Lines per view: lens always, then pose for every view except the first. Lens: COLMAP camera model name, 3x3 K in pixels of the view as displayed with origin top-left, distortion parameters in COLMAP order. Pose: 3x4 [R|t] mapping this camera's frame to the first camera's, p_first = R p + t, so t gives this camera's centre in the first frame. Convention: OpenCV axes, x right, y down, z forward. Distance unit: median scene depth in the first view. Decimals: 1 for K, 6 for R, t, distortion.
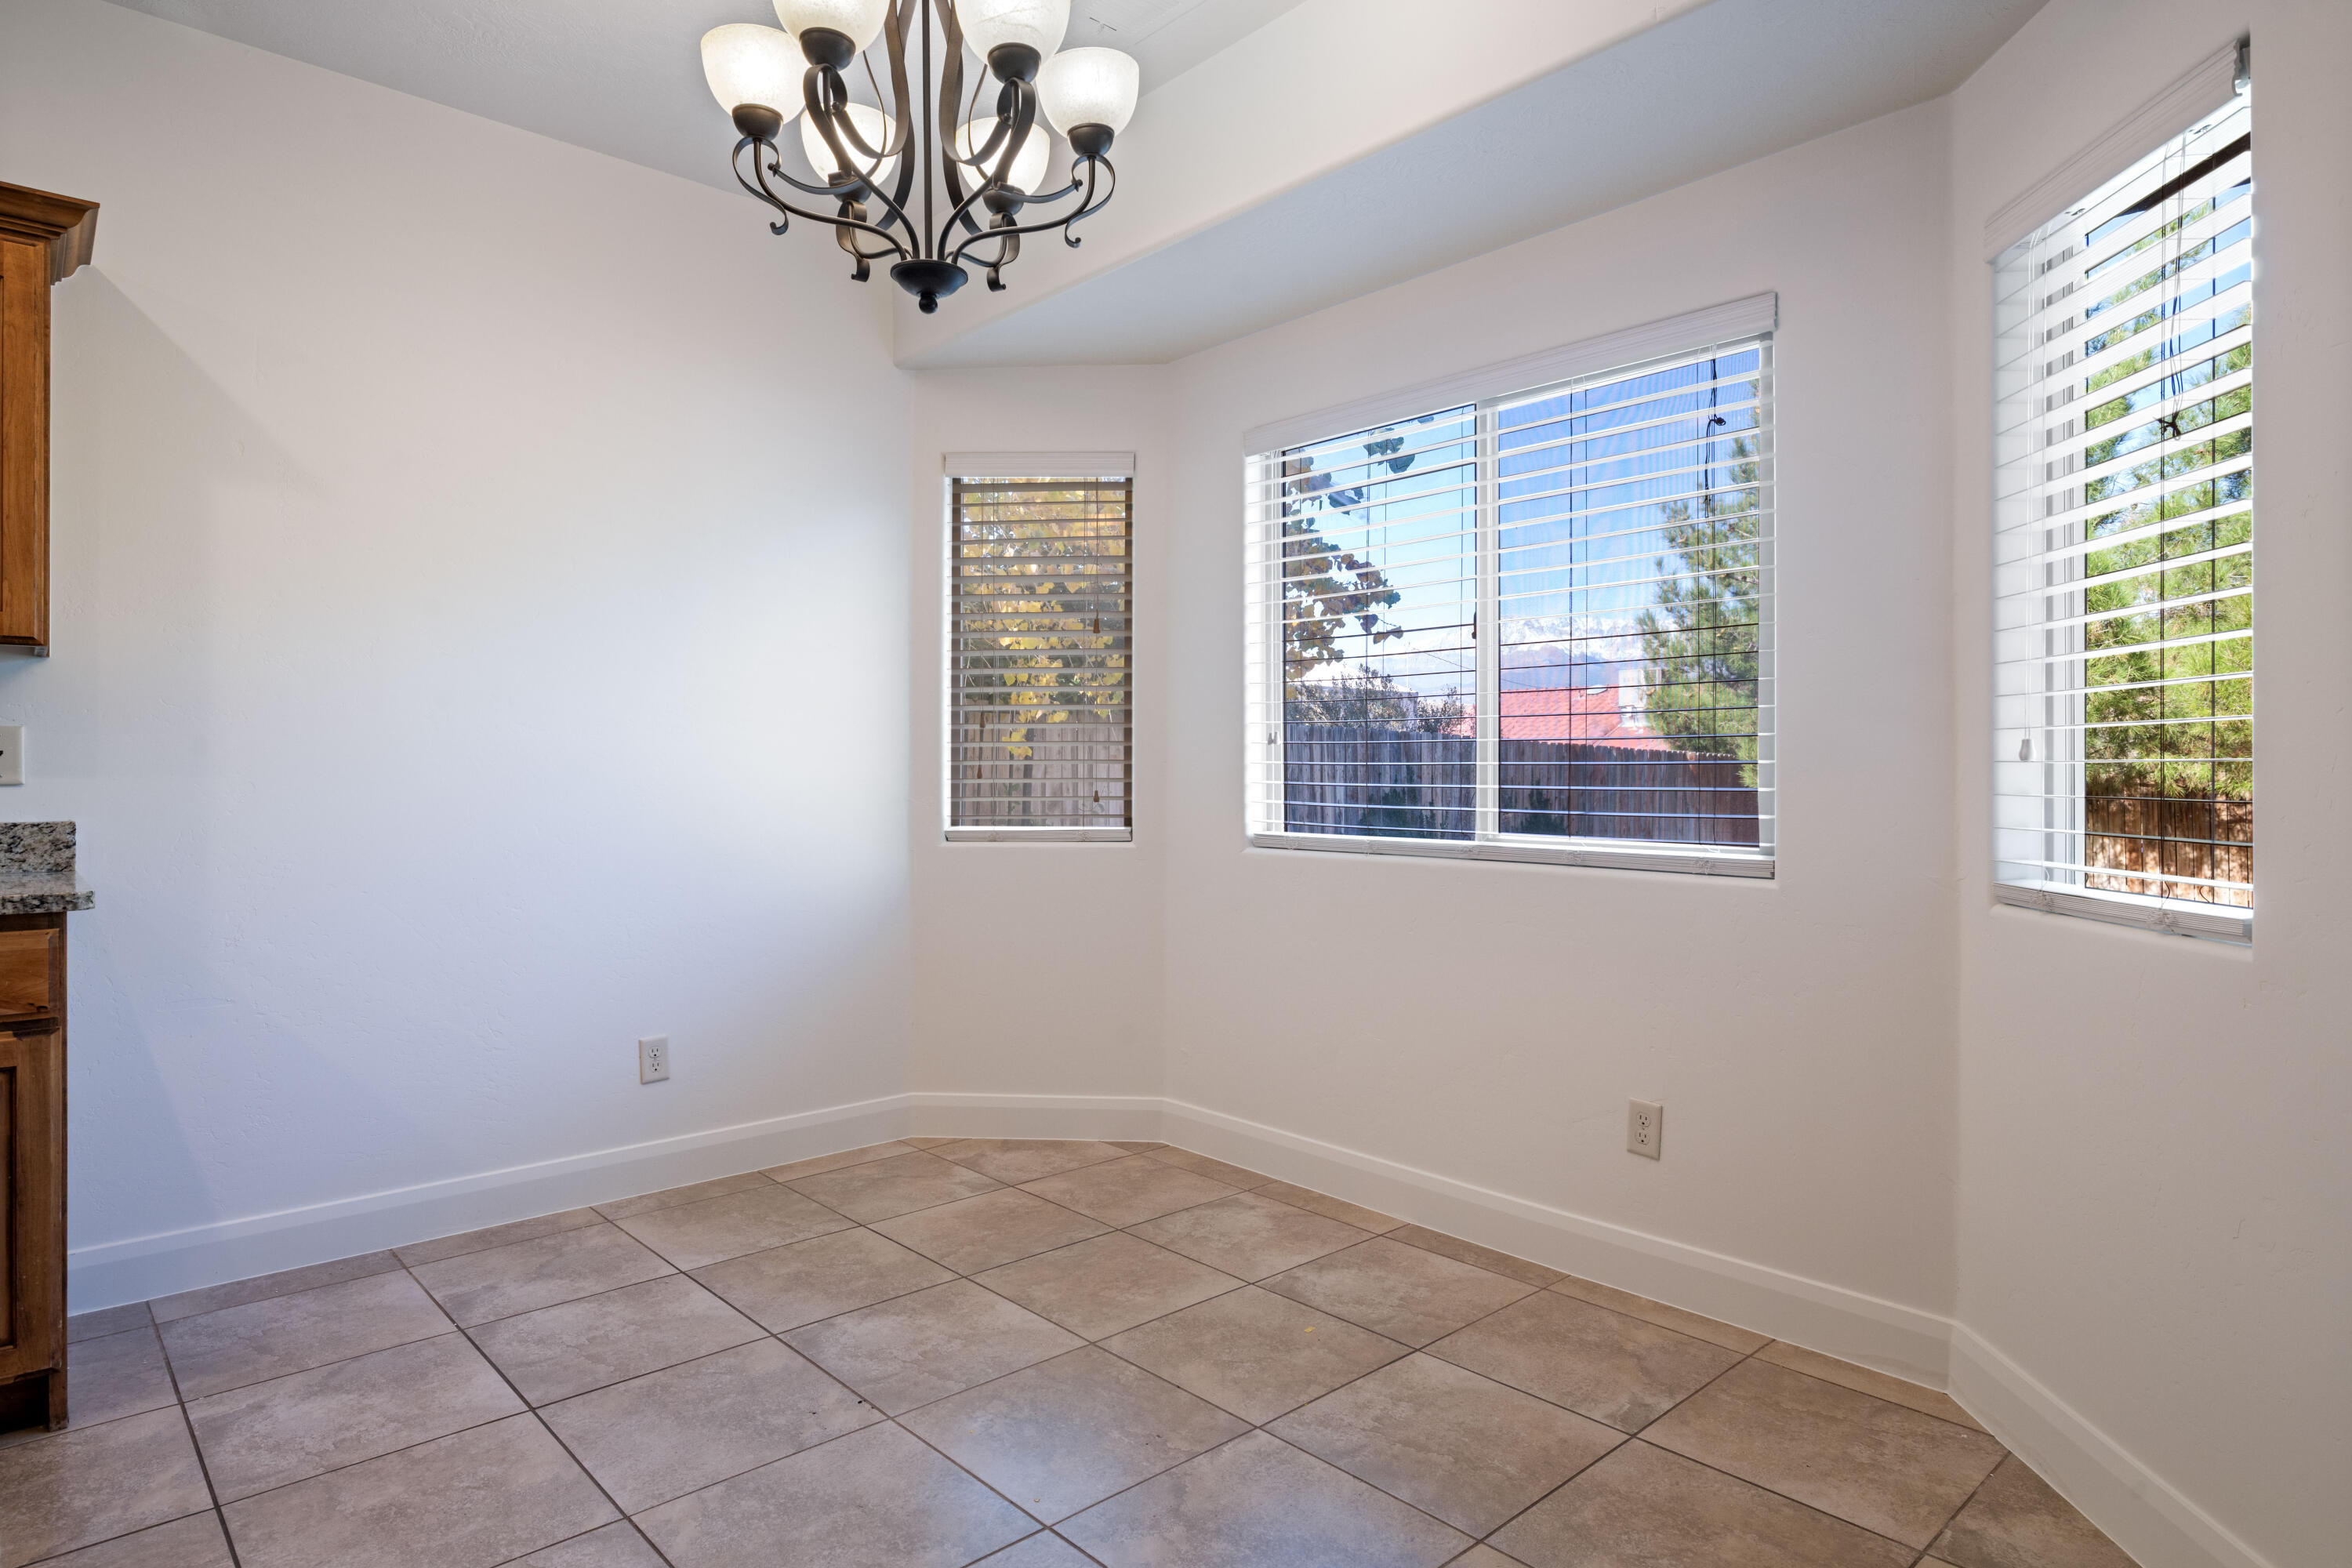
lens RADIAL K [[1308.3, 0, 1179.6], [0, 1308.3, 782.8], [0, 0, 1]] dist [-0.018180, 0.002169]
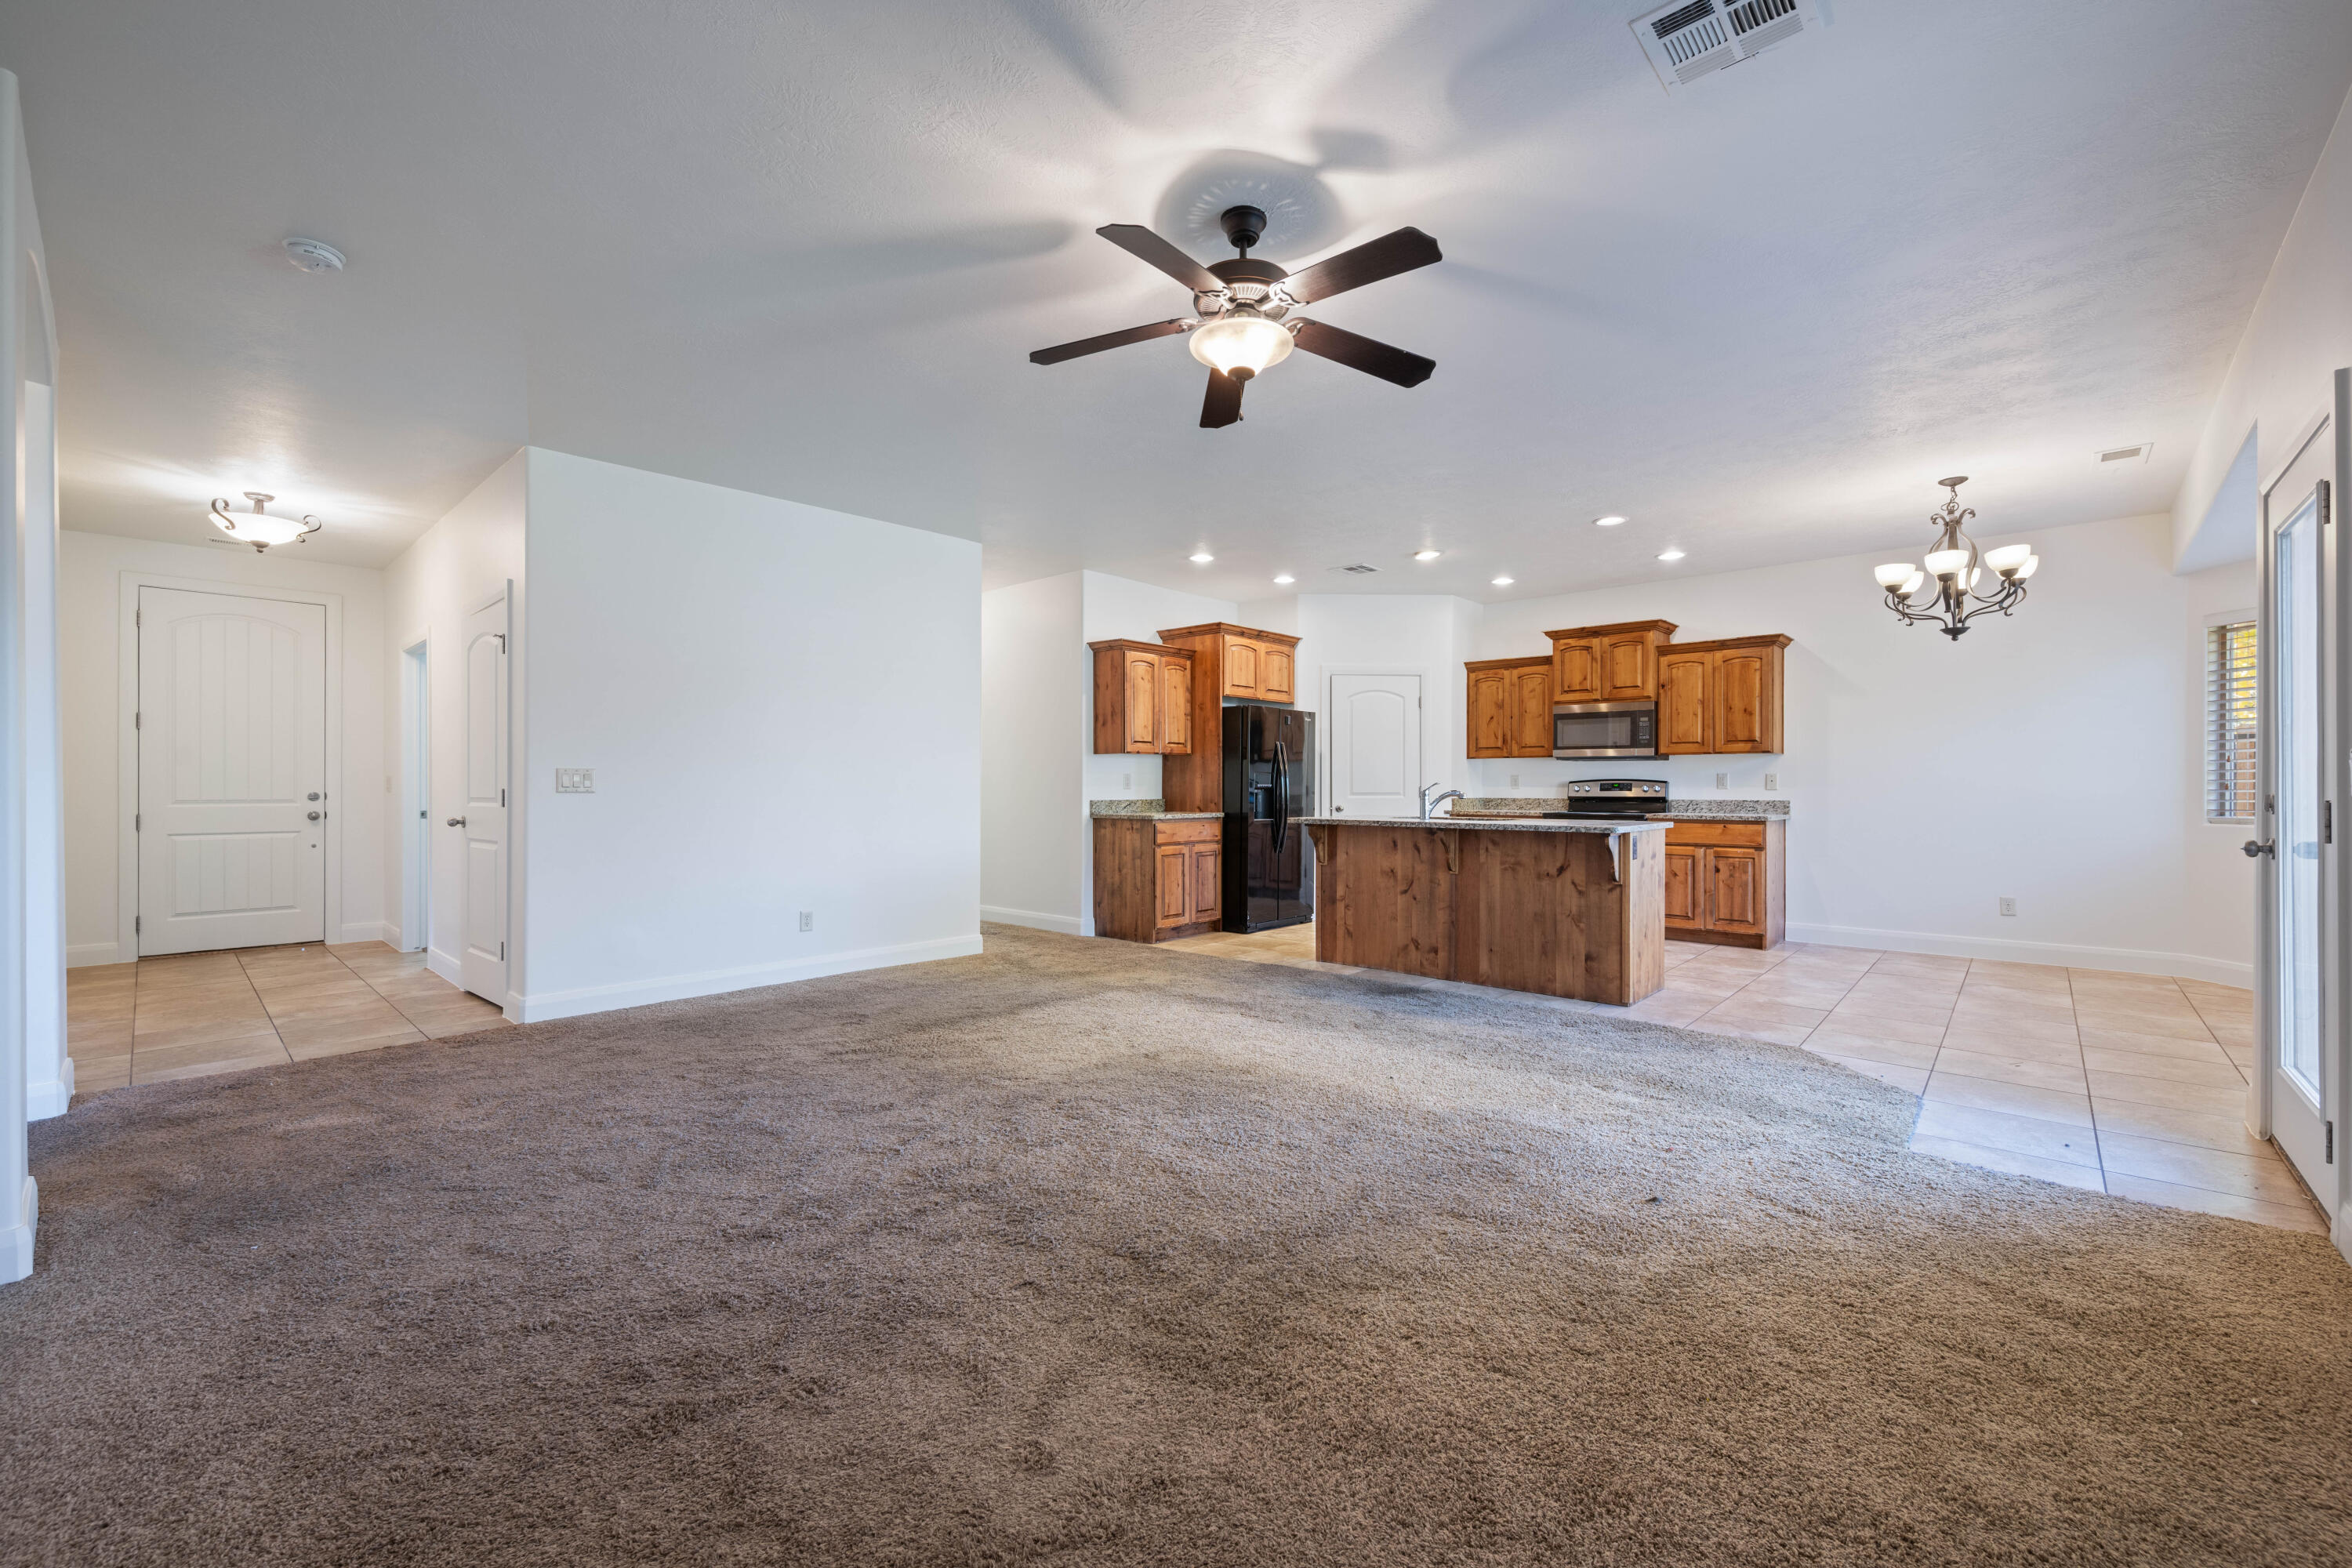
lens RADIAL K [[957.6, 0, 1183.4], [0, 957.6, 786.8], [0, 0, 1]] dist [-0.001655, -0.000301]
pose [[0.095818, -0.002897, -0.995395, 1.478991], [-0.008320, 0.999958, -0.003712, 0.015669], [0.995364, 0.008638, 0.095790, -0.835604]]
